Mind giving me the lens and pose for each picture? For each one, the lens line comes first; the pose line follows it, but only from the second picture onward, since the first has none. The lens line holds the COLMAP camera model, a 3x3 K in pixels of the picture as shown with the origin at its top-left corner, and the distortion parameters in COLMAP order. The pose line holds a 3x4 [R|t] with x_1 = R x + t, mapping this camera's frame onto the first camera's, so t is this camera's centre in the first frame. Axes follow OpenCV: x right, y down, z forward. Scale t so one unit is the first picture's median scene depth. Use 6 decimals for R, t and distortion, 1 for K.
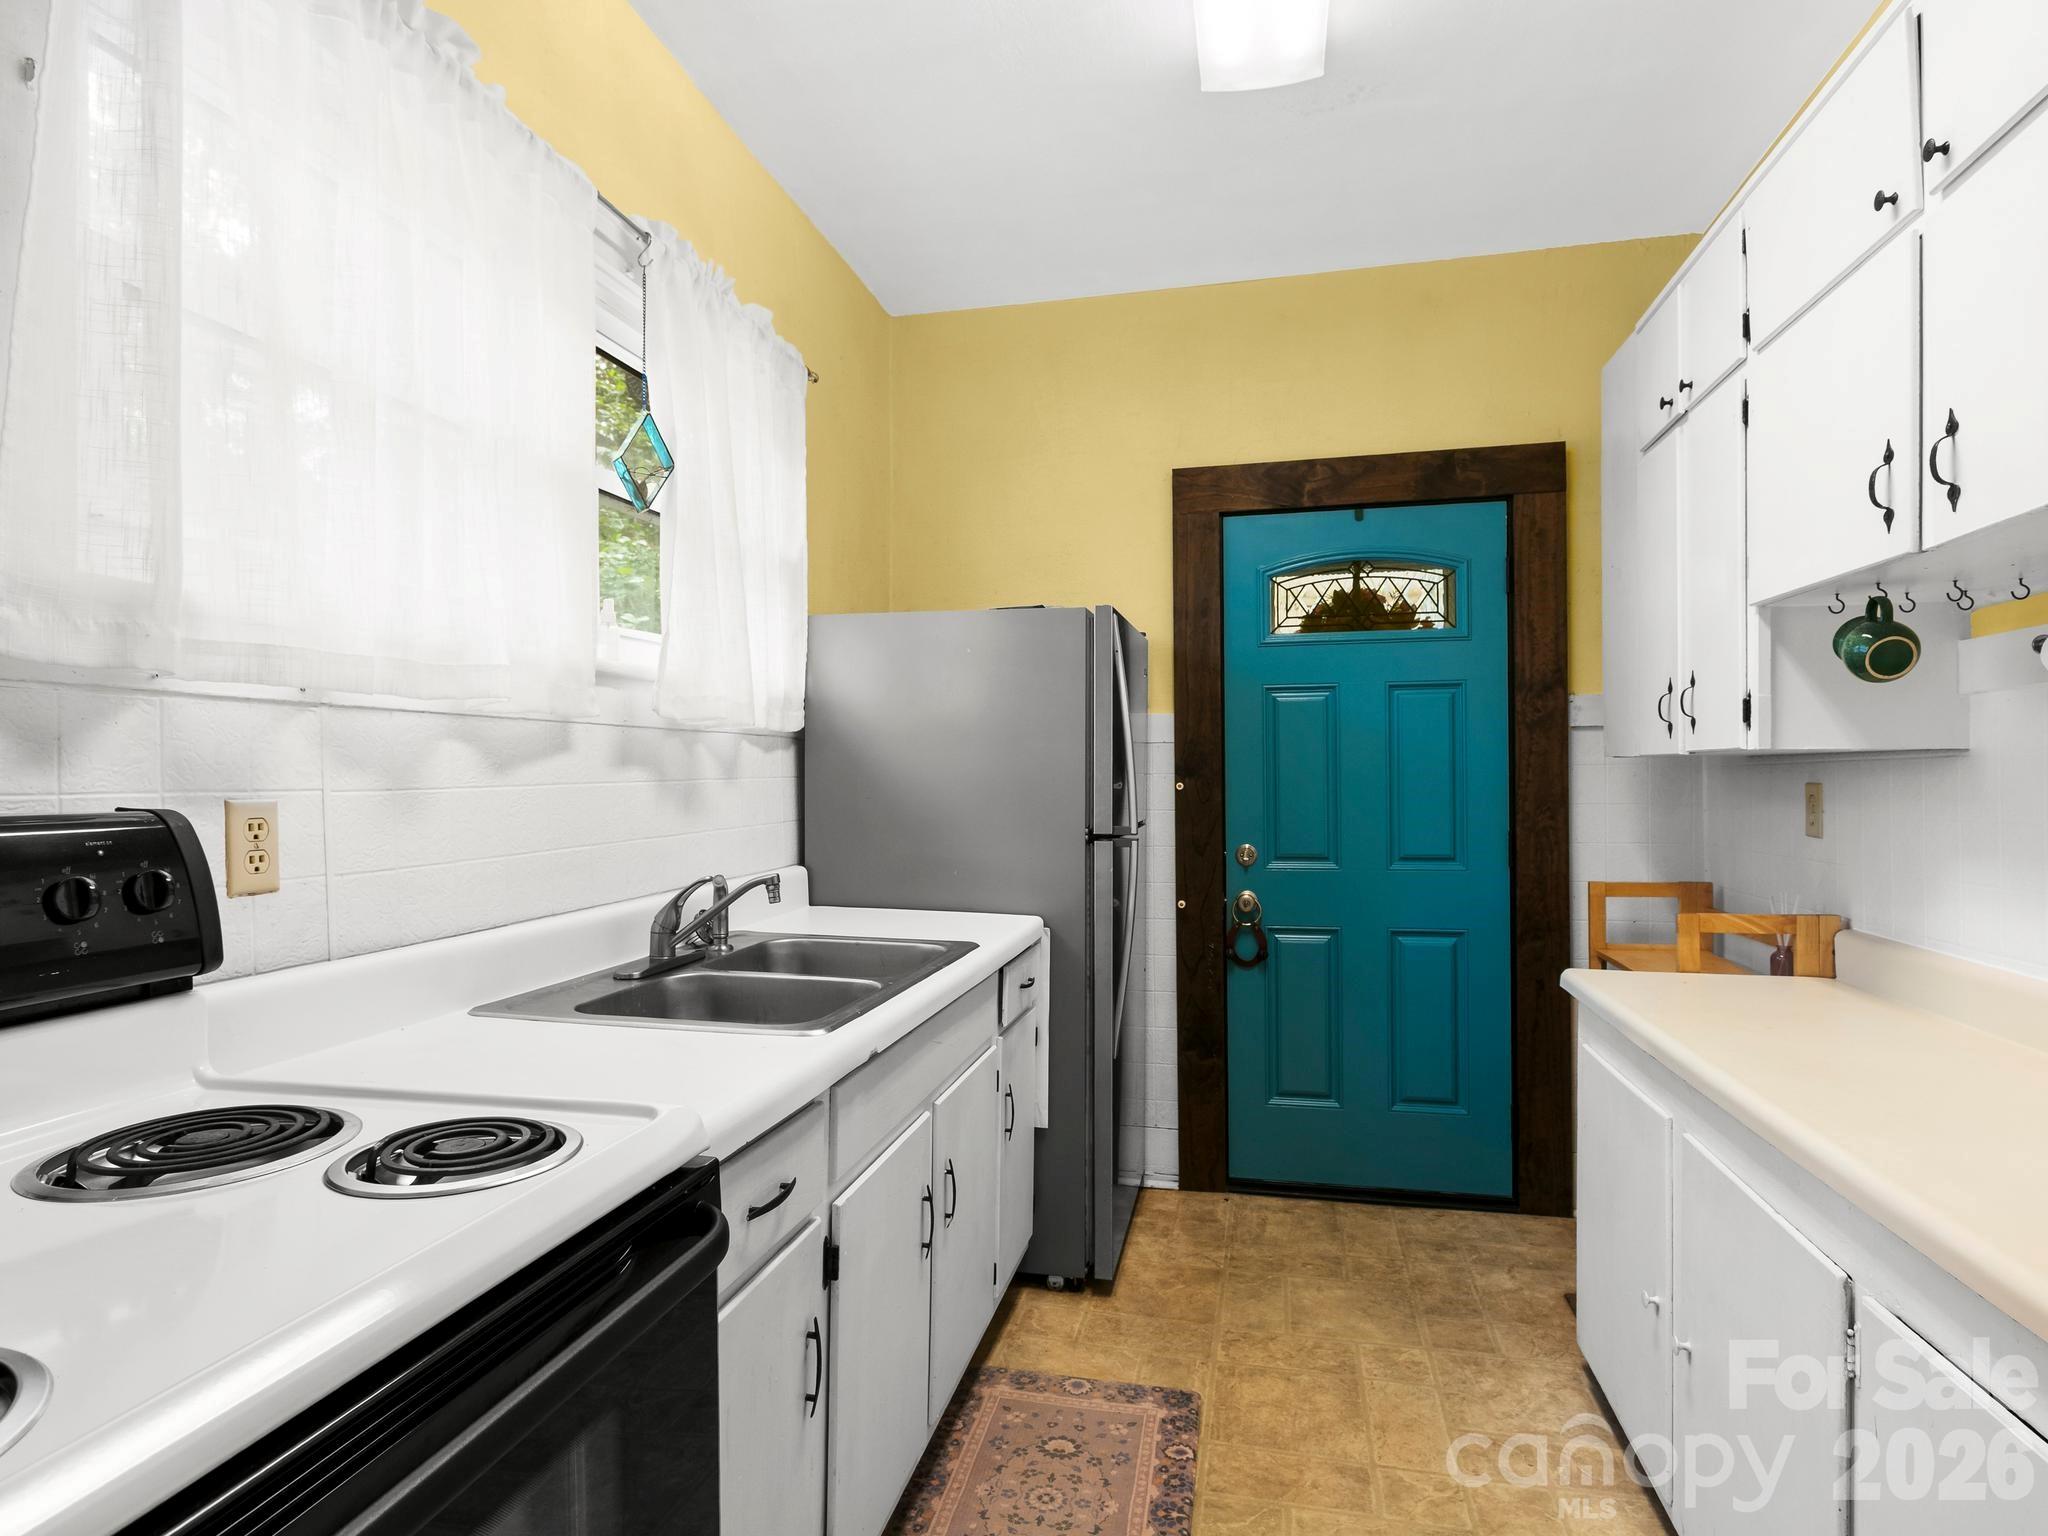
lens RADIAL K [[1111.4, 0, 1028.5], [0, 1111.4, 800.9], [0, 0, 1]] dist [-0.001190, 0.001467]
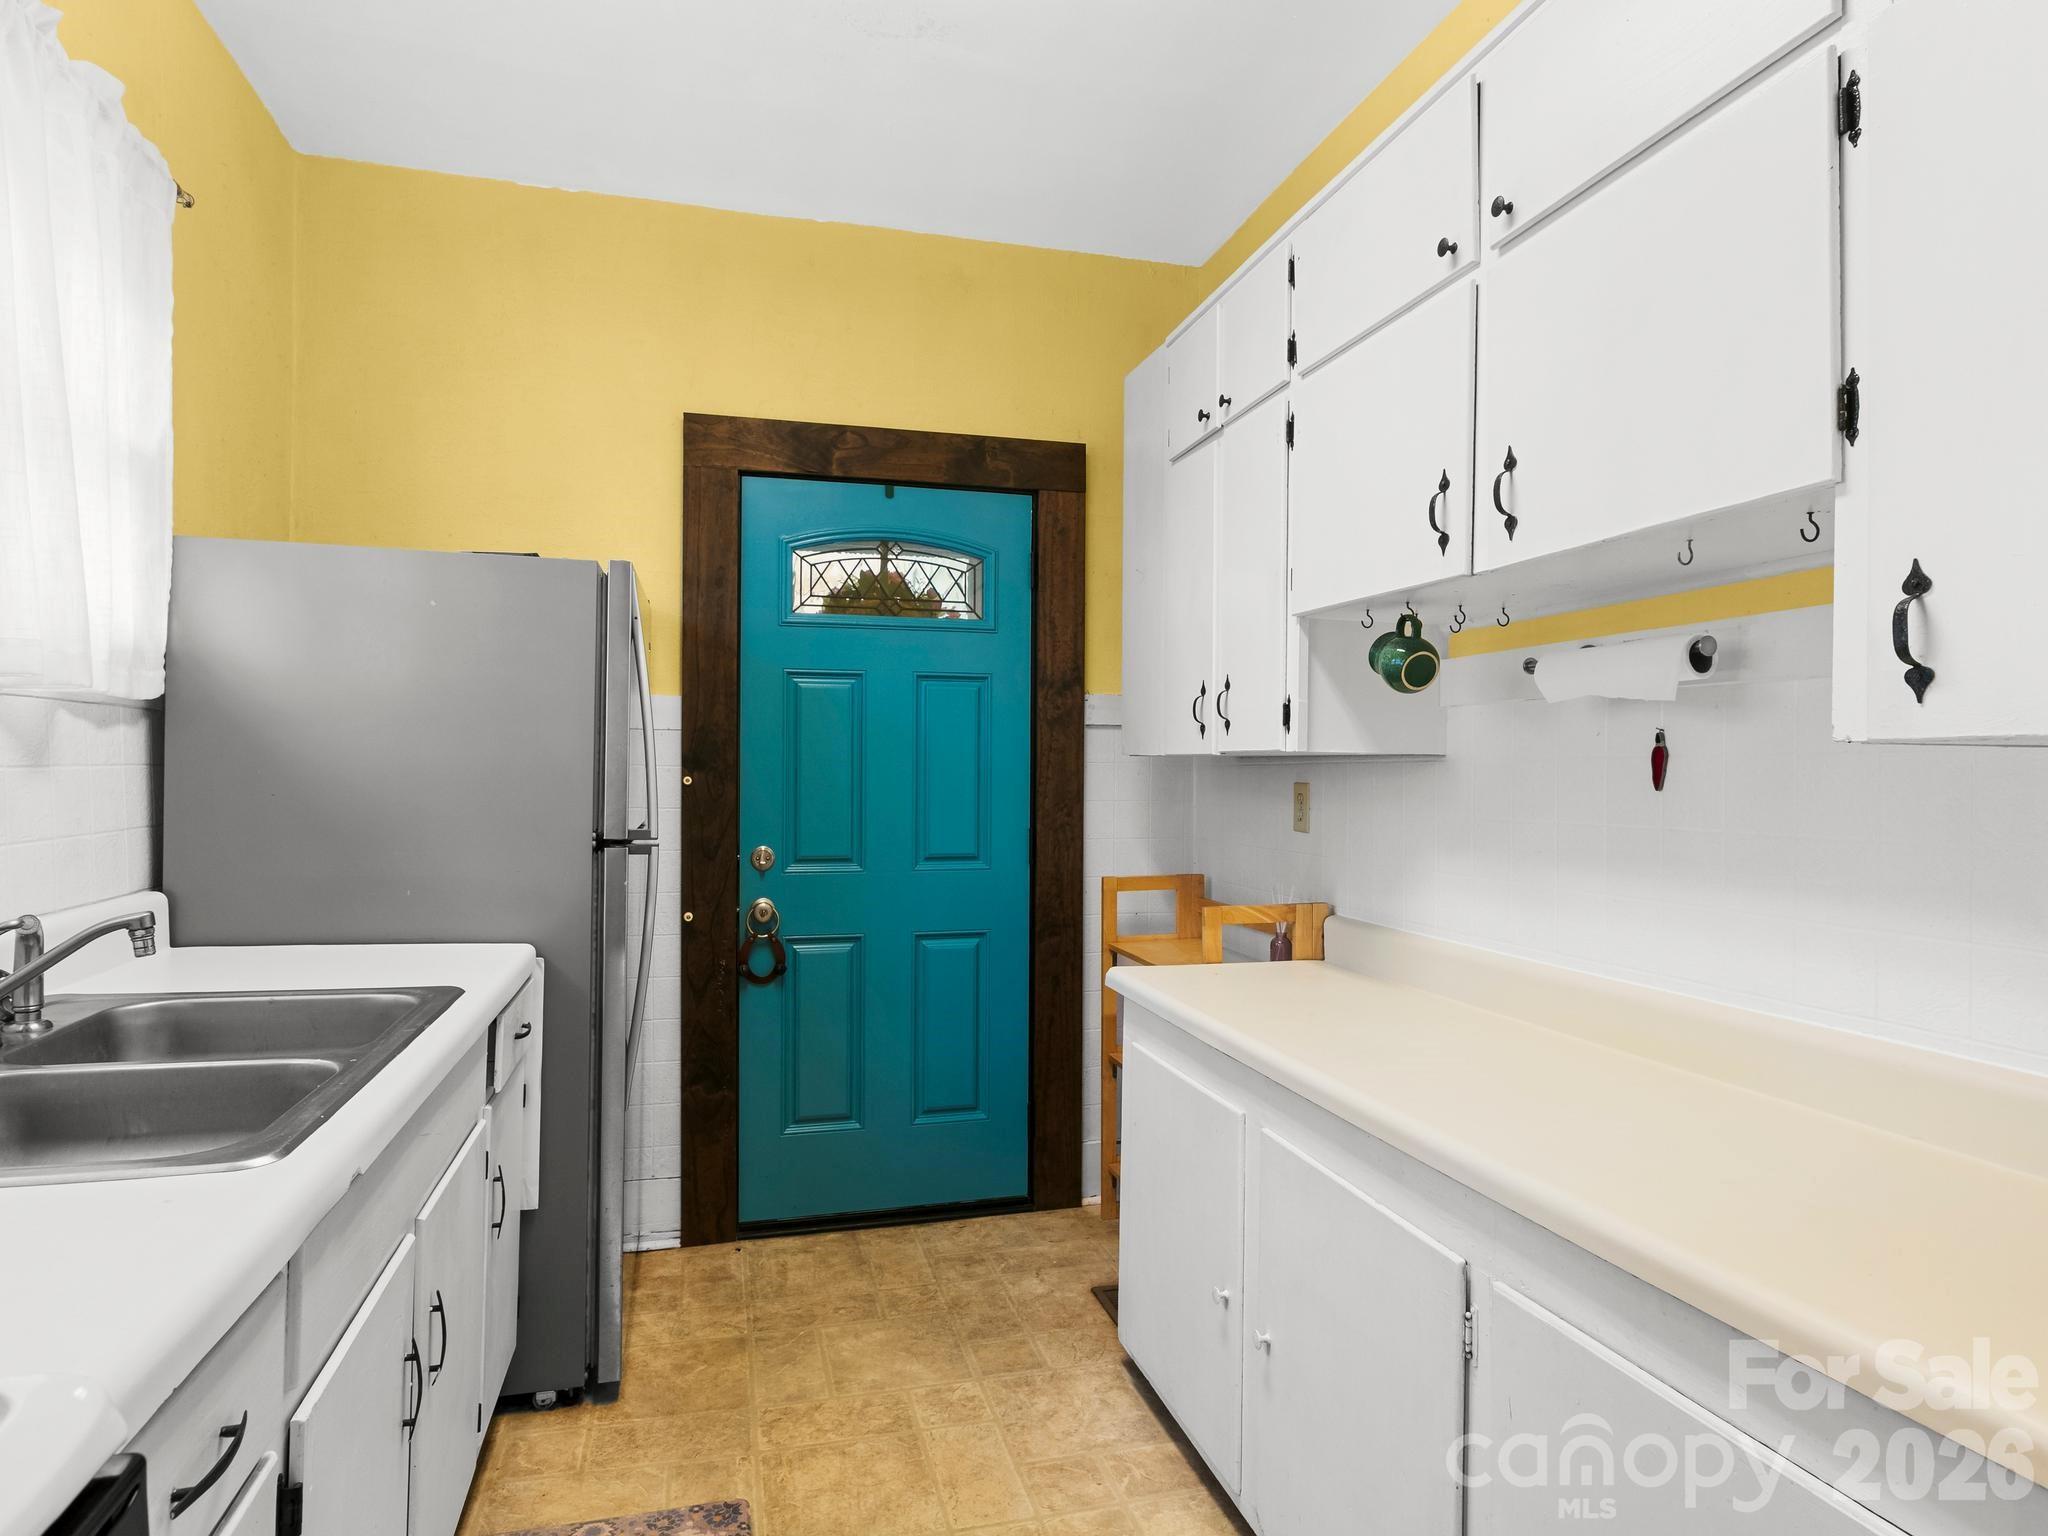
lens RADIAL K [[1149.7, 0, 1021.2], [0, 1149.7, 785.8], [0, 0, 1]] dist [-0.001469, 0.001051]
pose [[0.885653, 0.004805, 0.464323, -0.060079], [-0.001867, 0.999975, -0.006788, -0.004252], [-0.464344, 0.005145, 0.885640, 0.107004]]
